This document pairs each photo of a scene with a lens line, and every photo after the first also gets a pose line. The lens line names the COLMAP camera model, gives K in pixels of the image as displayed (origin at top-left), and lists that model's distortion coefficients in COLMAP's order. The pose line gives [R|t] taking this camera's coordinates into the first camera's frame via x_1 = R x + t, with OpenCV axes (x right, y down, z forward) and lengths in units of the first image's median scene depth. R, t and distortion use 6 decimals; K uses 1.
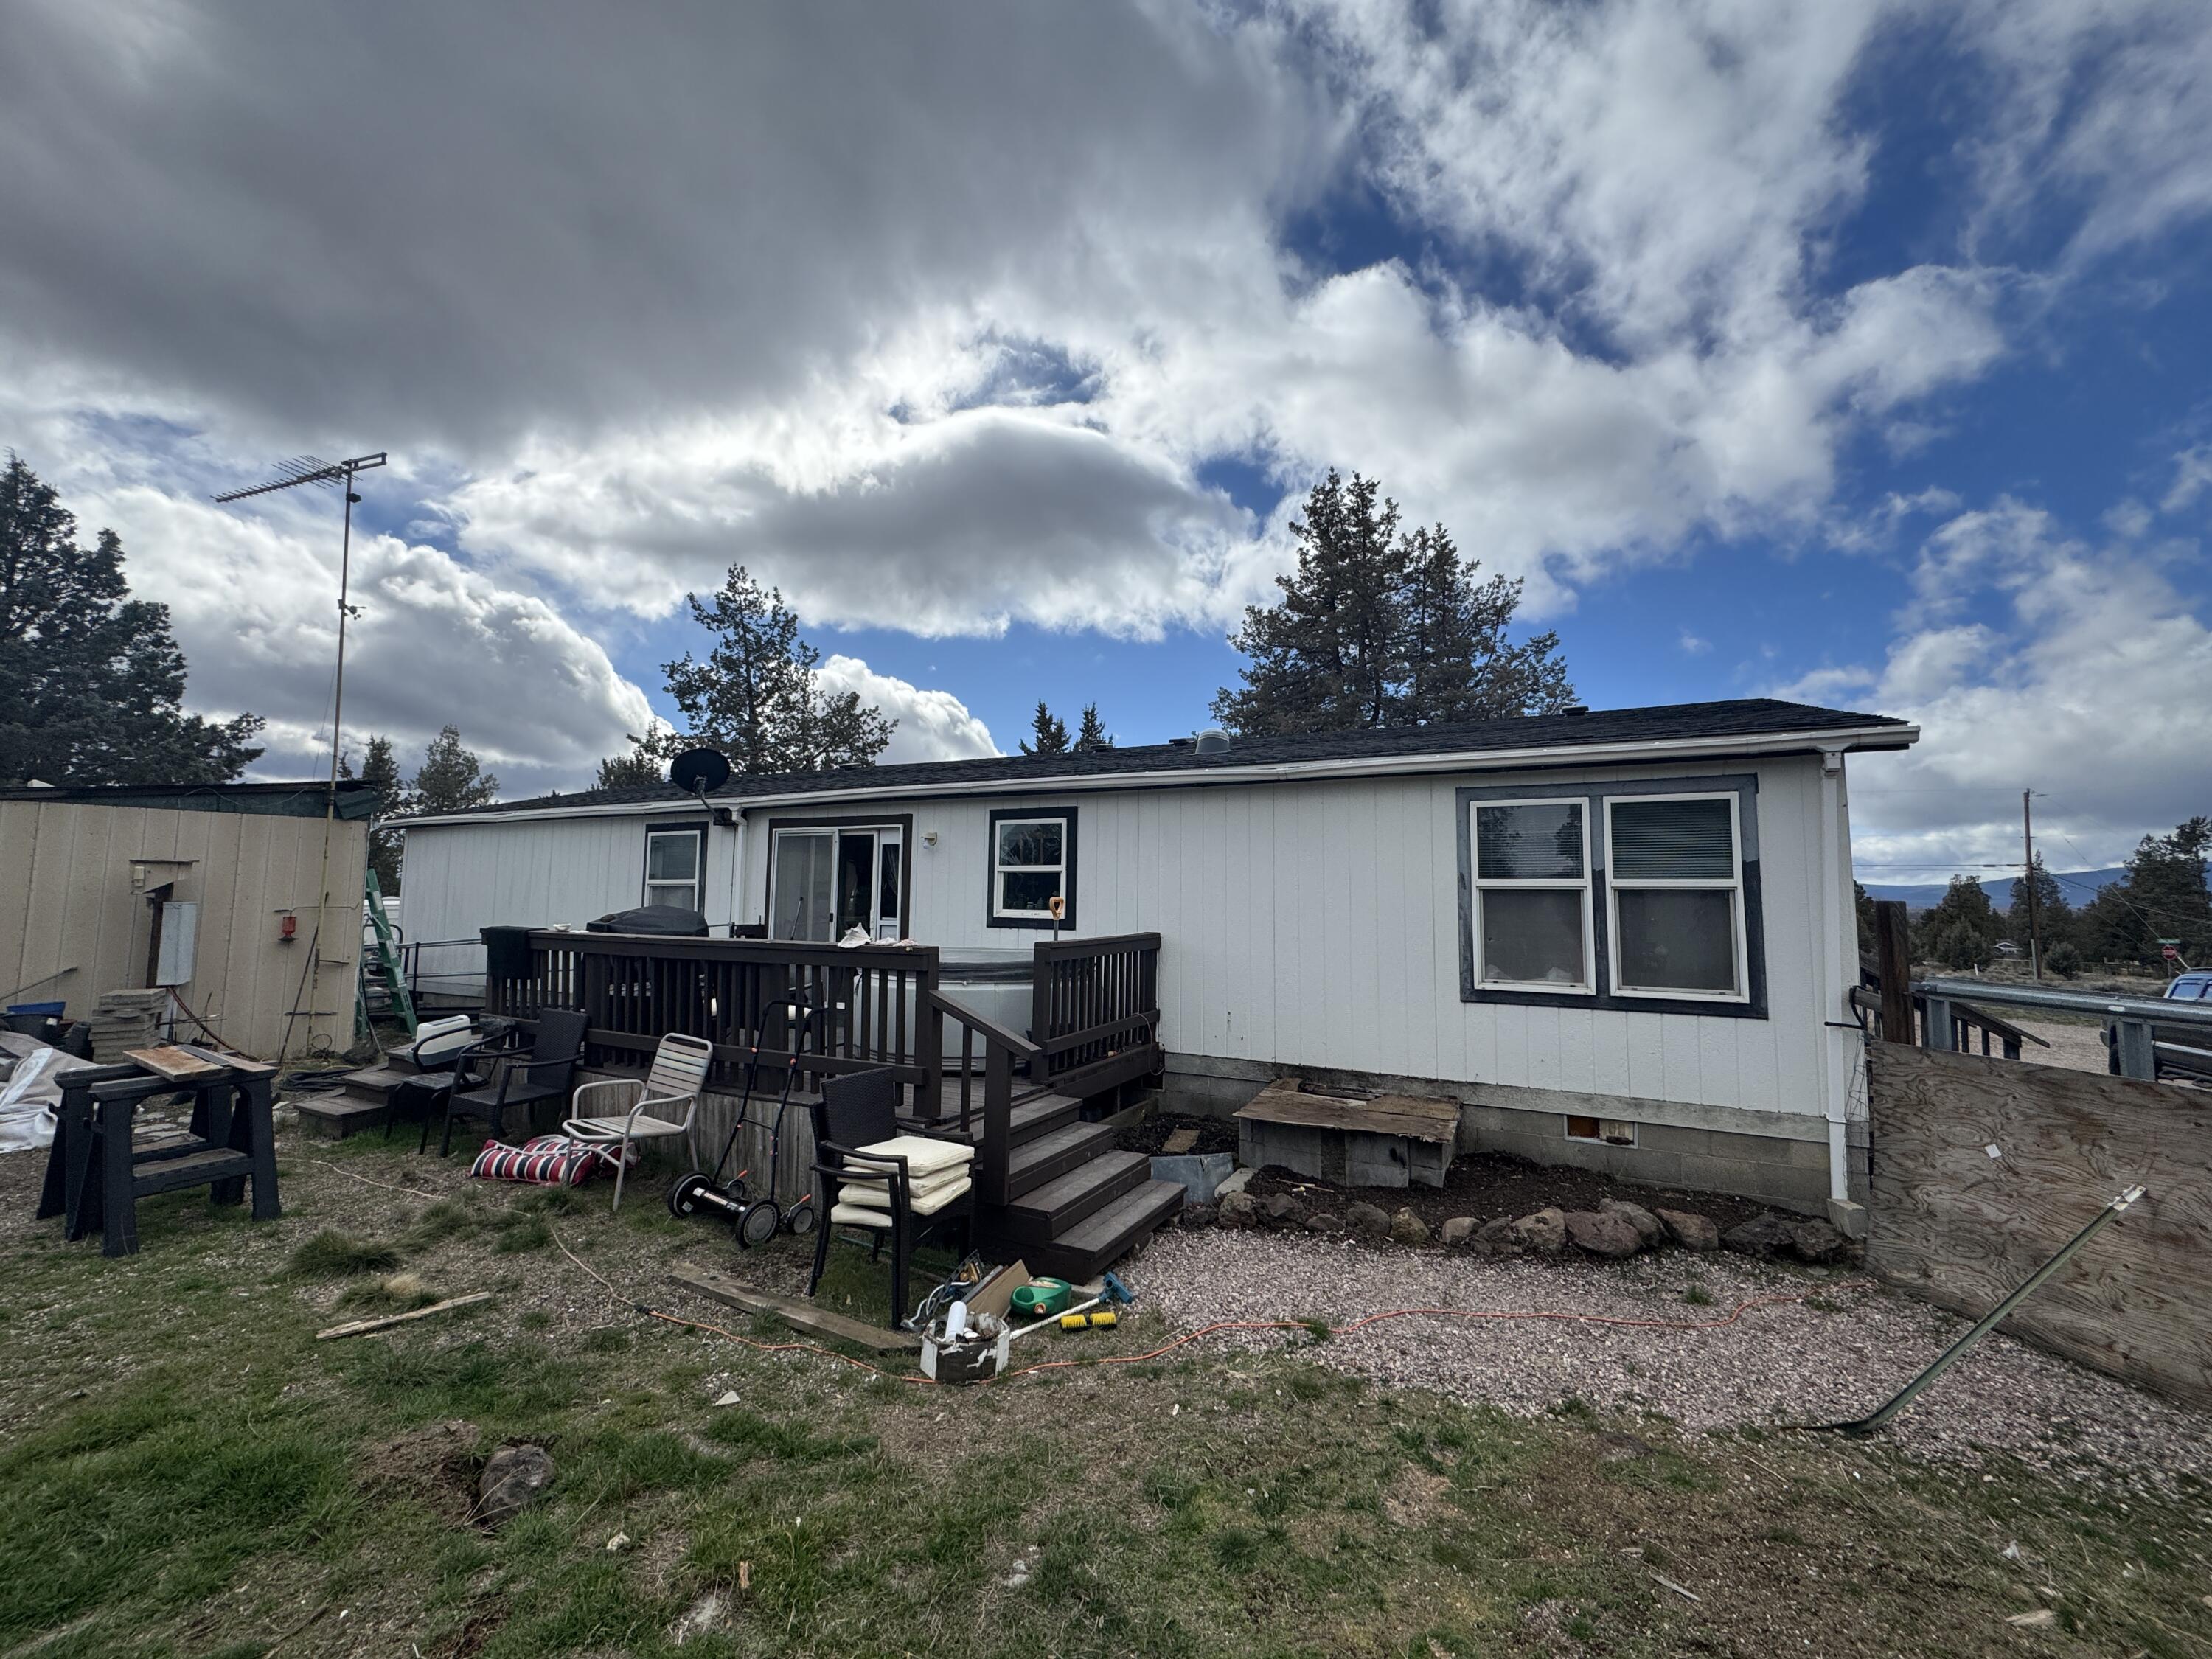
lens RADIAL K [[882.5, 0, 1108.7], [0, 882.5, 824.5], [0, 0, 1]] dist [-0.002477, 0.000235]
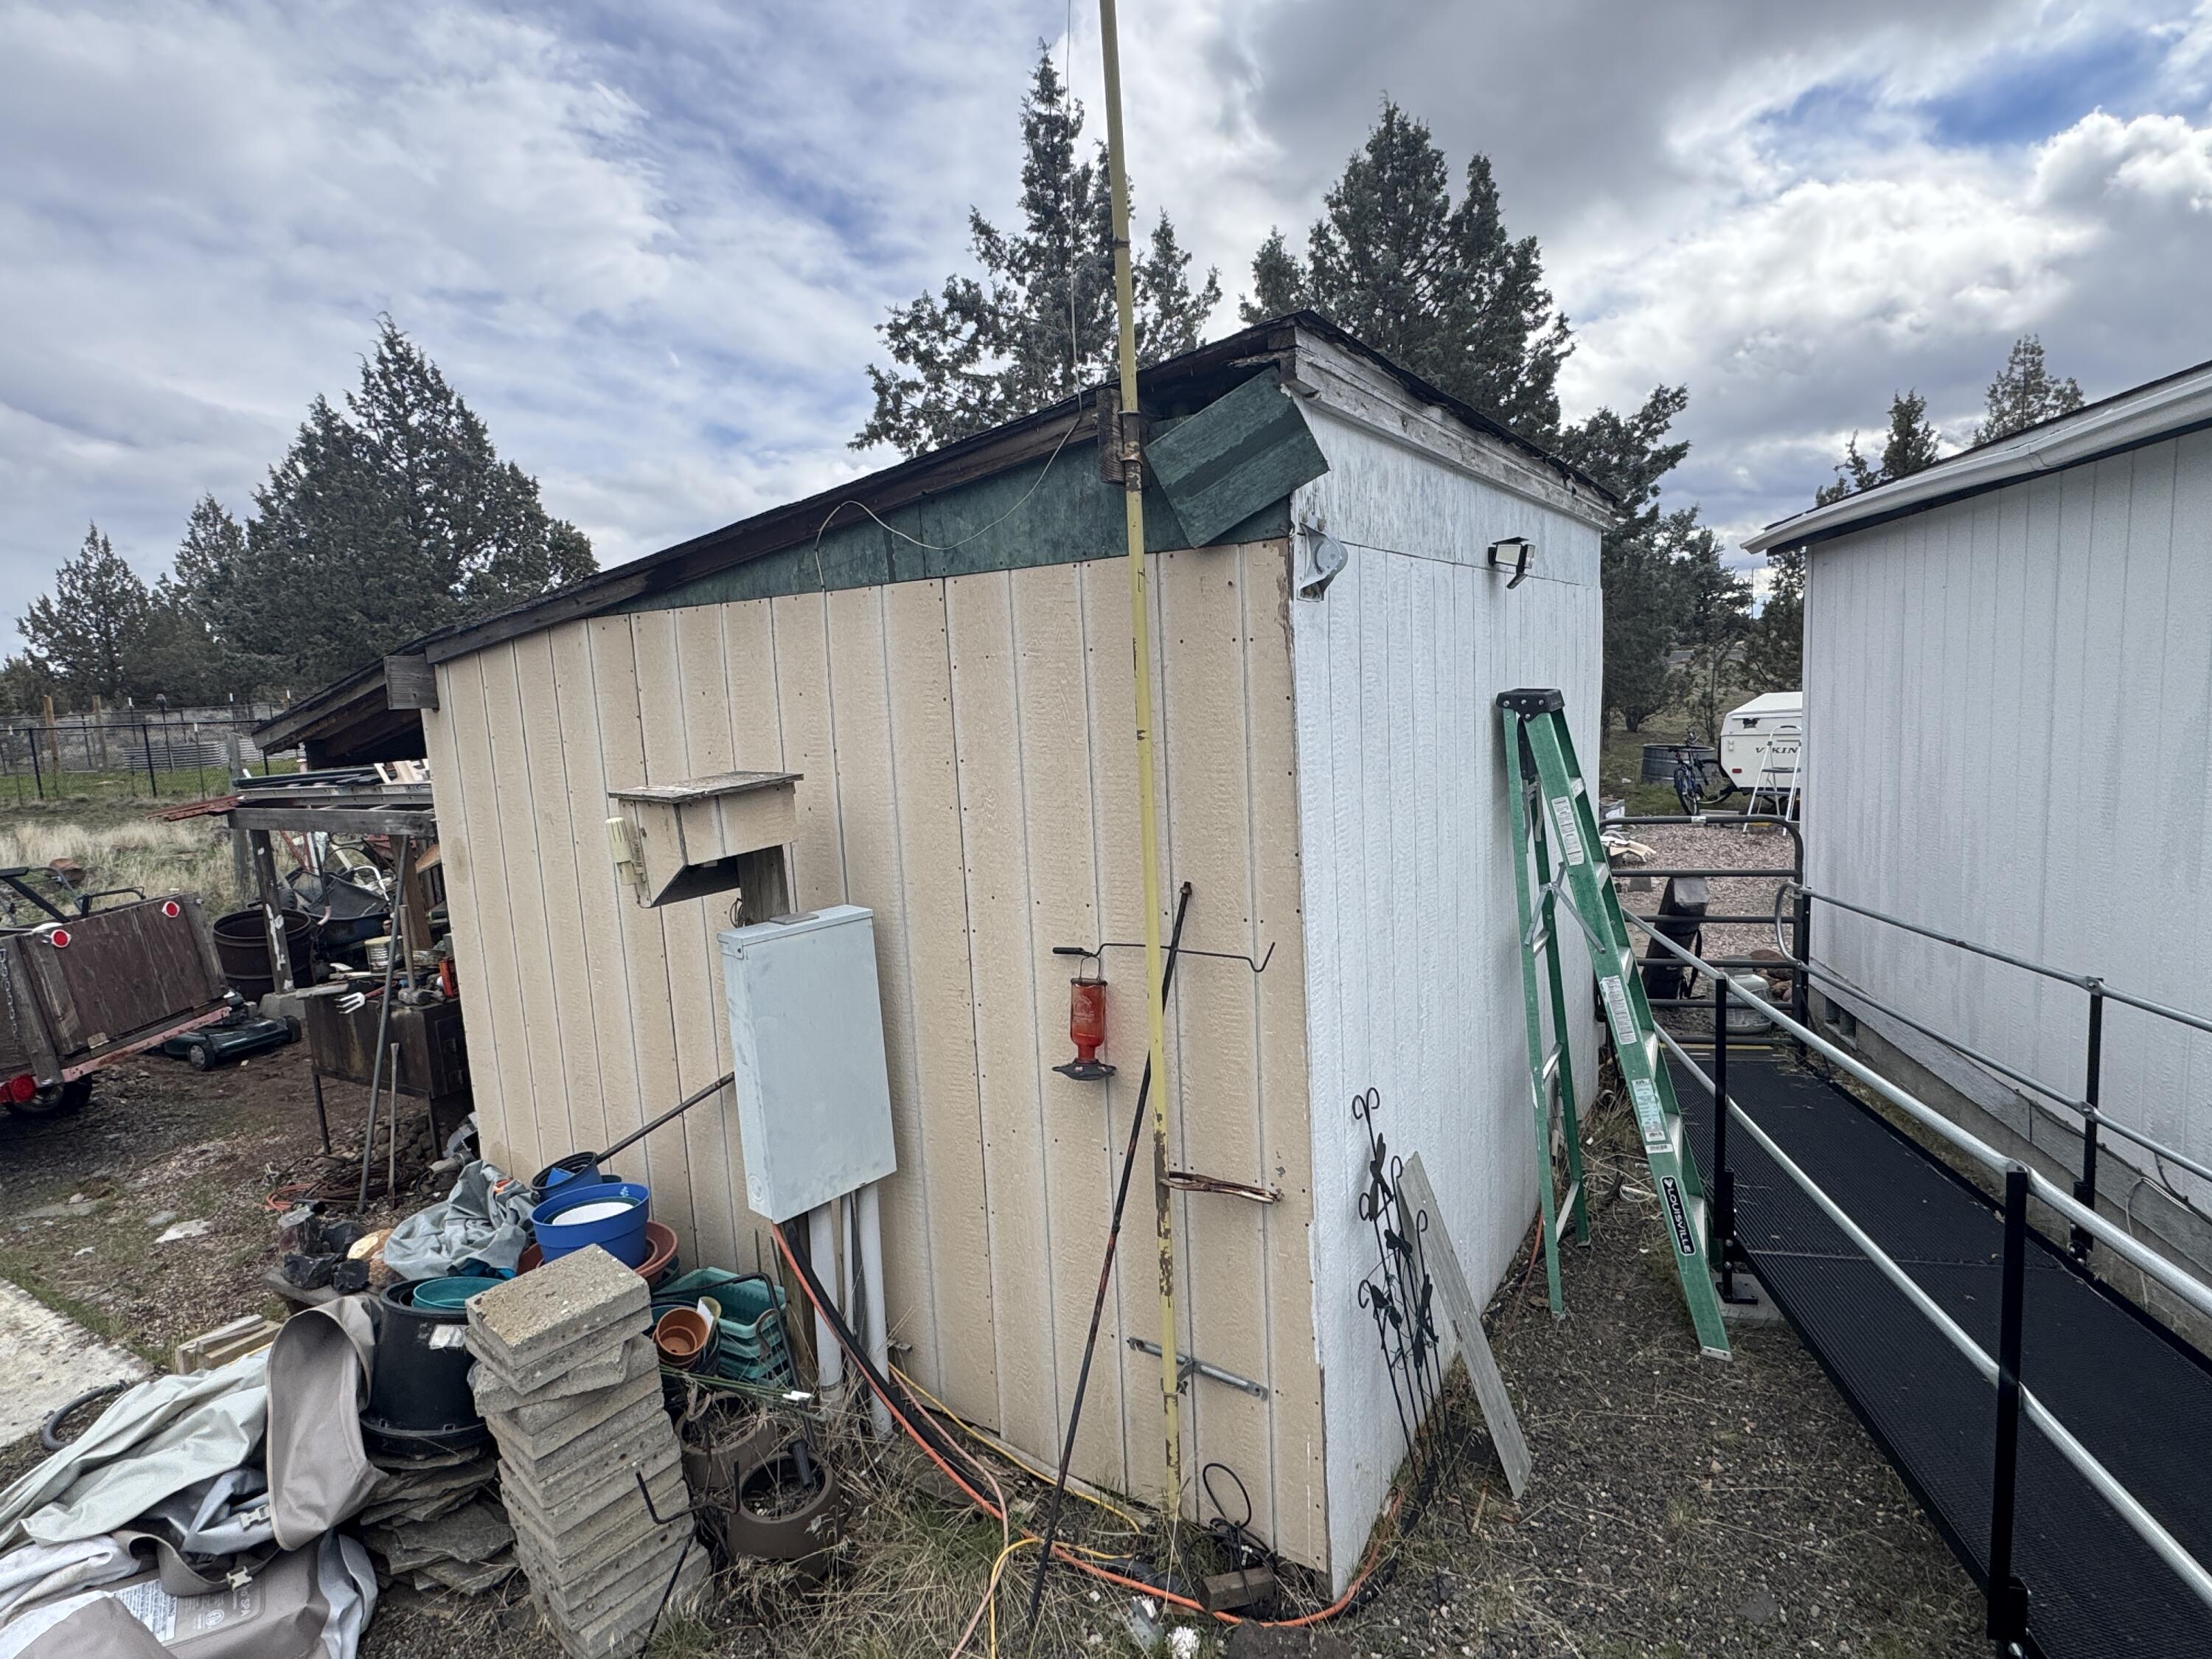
lens RADIAL K [[1160.5, 0, 1106.0], [0, 1160.5, 829.5], [0, 0, 1]] dist [-0.002212, -0.000716]
pose [[0.236464, 0.101469, -0.966327, -0.297195], [0.139801, 0.980631, 0.137181, 0.009725], [0.961530, -0.167532, 0.217698, 0.452033]]
